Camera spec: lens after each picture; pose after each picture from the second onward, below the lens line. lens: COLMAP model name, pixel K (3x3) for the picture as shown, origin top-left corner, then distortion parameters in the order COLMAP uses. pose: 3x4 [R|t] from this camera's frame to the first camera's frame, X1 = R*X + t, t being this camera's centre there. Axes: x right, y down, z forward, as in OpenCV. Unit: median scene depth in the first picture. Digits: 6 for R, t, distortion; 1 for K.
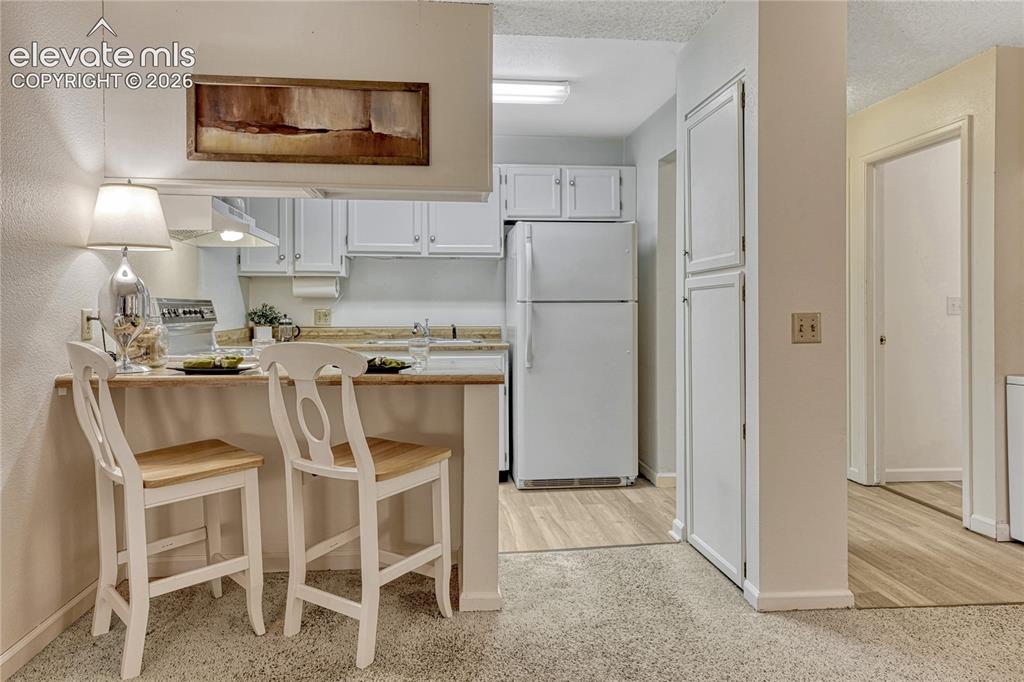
lens RADIAL K [[661.7, 0, 509.6], [0, 661.7, 315.4], [0, 0, 1]] dist [0.022276, 0.002421]
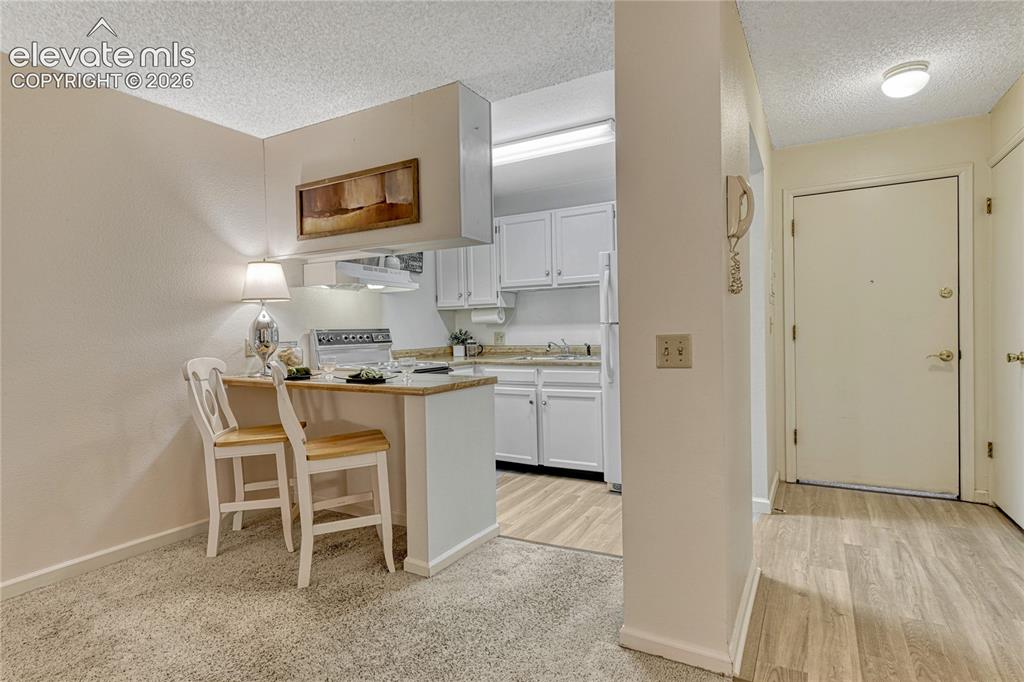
lens RADIAL K [[539.1, 0, 513.6], [0, 539.1, 343.4], [0, 0, 1]] dist [0.011017, -0.000470]
pose [[0.812541, -0.004196, -0.582889, 0.552978], [0.016548, 0.999737, 0.015872, -0.005372], [0.582669, -0.022542, 0.812397, 0.223032]]
